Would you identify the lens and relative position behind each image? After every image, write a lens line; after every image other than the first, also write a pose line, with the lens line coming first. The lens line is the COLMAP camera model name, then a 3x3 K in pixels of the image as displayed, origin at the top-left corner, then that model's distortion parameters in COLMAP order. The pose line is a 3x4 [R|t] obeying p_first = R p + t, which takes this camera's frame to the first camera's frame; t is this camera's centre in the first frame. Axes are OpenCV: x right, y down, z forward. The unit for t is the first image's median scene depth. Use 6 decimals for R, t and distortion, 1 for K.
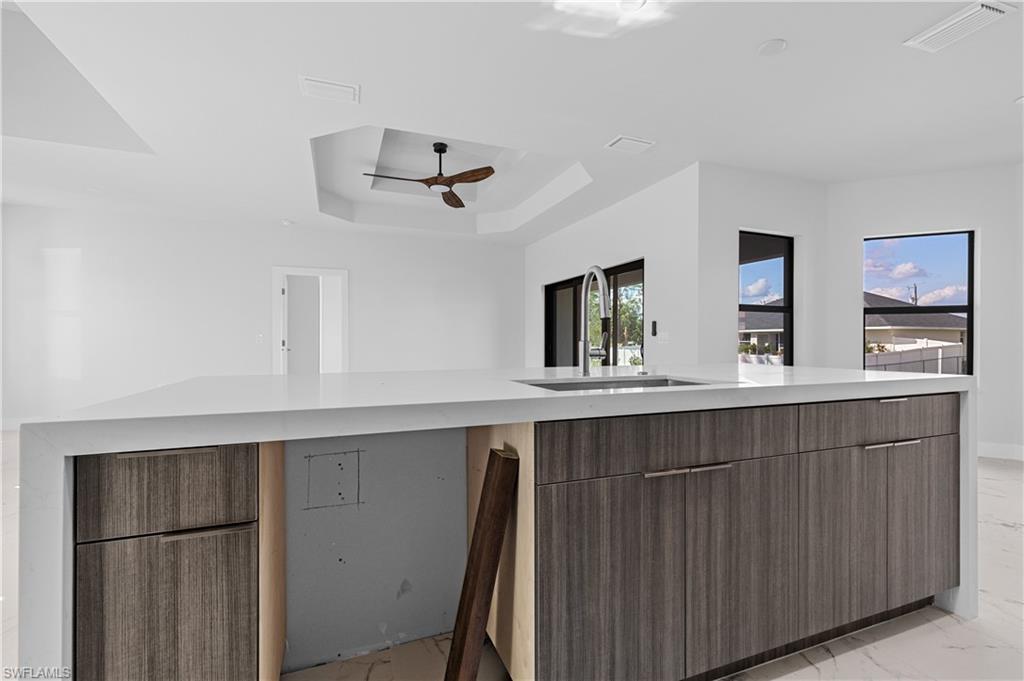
lens RADIAL K [[461.2, 0, 512.0], [0, 461.2, 340.5], [0, 0, 1]] dist [0.001920, 0.000240]
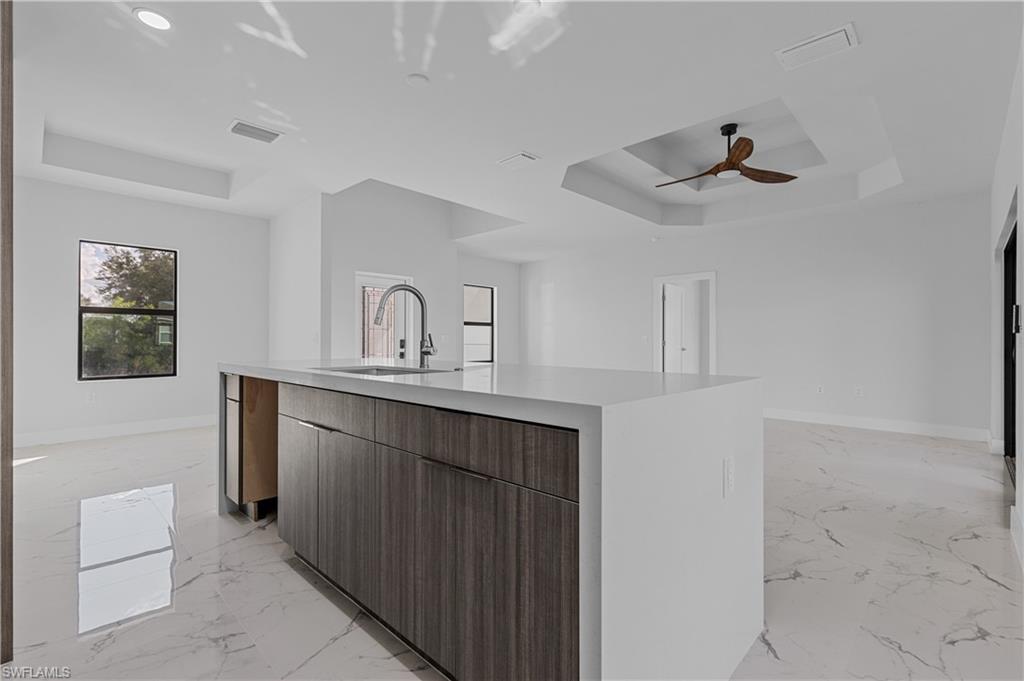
lens RADIAL K [[465.1, 0, 510.7], [0, 465.1, 336.3], [0, 0, 1]] dist [0.001454, -0.000026]
pose [[0.415775, -0.006290, -0.909446, 1.448409], [-0.003509, 0.999958, -0.008520, -0.000242], [0.909461, 0.006733, 0.415736, 0.681732]]
